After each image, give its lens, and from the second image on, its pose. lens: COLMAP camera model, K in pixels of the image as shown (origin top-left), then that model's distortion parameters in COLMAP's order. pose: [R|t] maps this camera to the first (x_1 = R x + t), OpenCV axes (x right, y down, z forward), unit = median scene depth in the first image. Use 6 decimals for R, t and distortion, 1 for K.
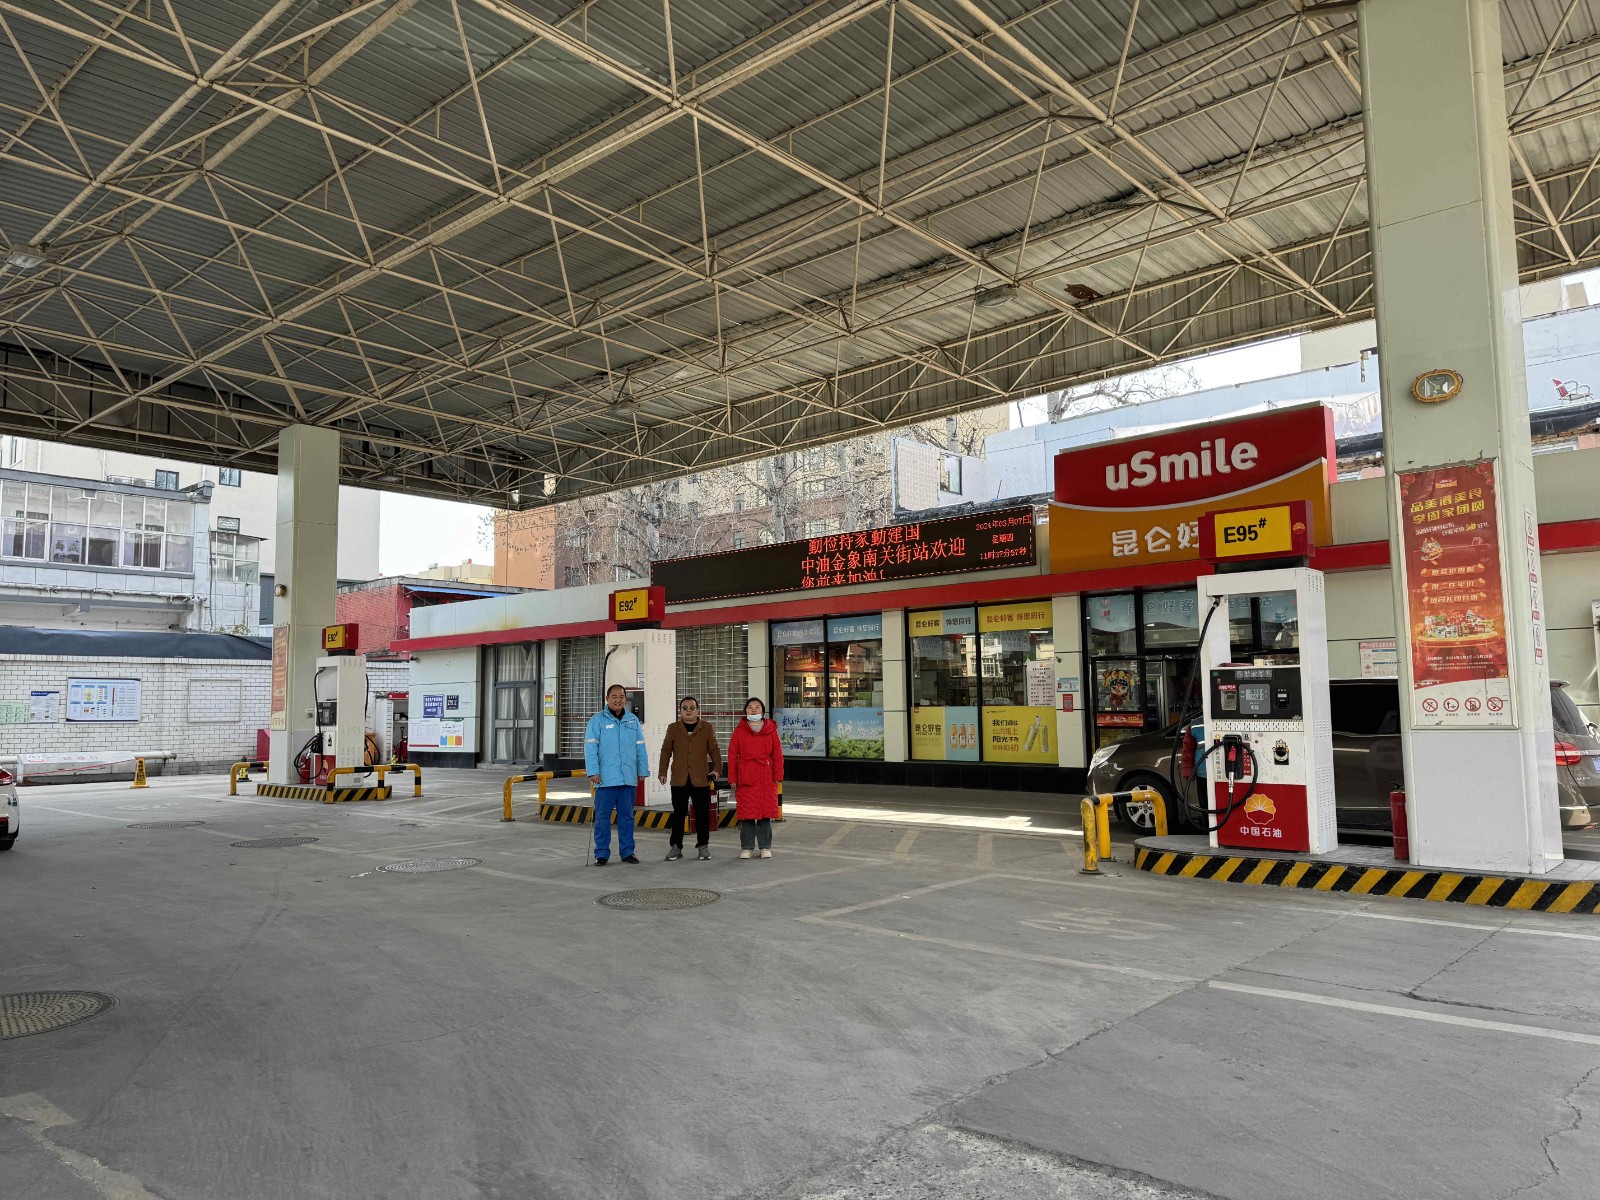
lens RADIAL K [[1117.9, 0, 799.3], [0, 1117.9, 605.6], [0, 0, 1]] dist [0.043048, -0.000890]
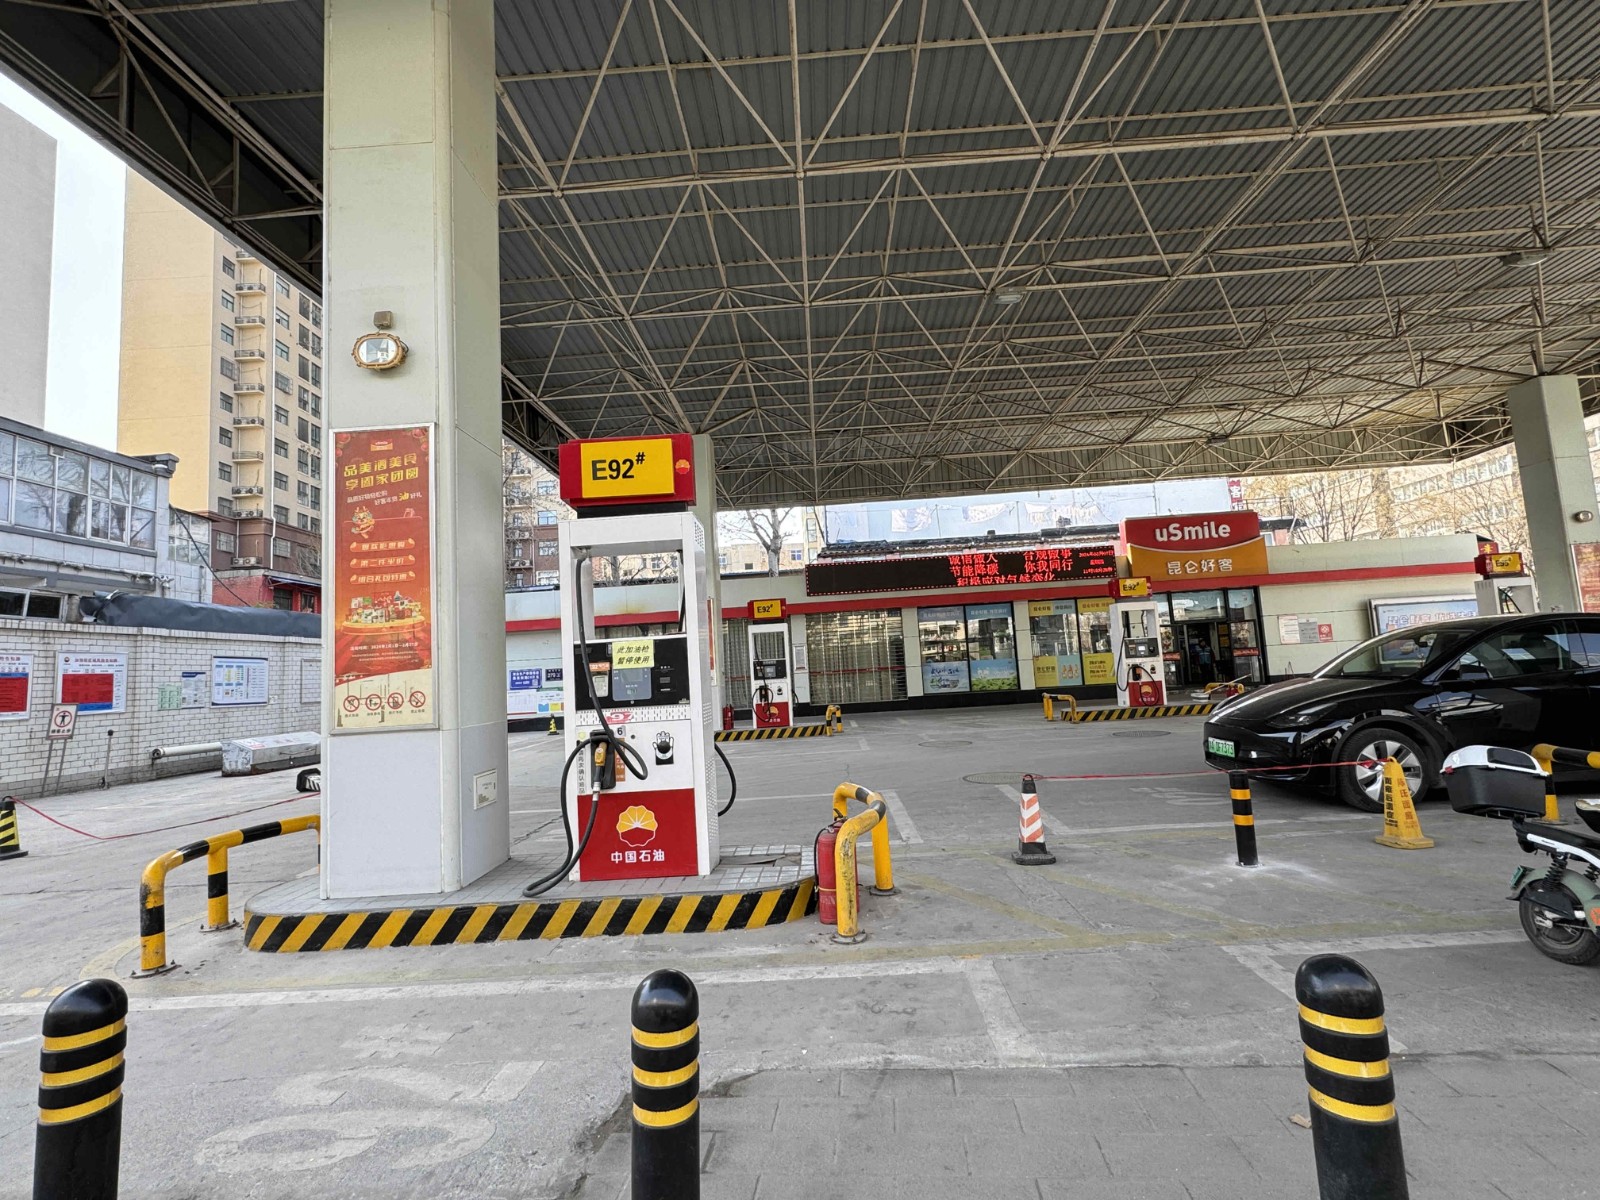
lens RADIAL K [[741.9, 0, 796.8], [0, 741.9, 599.2], [0, 0, 1]] dist [-0.001269, 0.000021]
pose [[0.770307, 0.030562, 0.636941, -0.844635], [-0.011567, 0.999356, -0.033963, 0.041427], [-0.637568, 0.018794, 0.770164, 0.323983]]
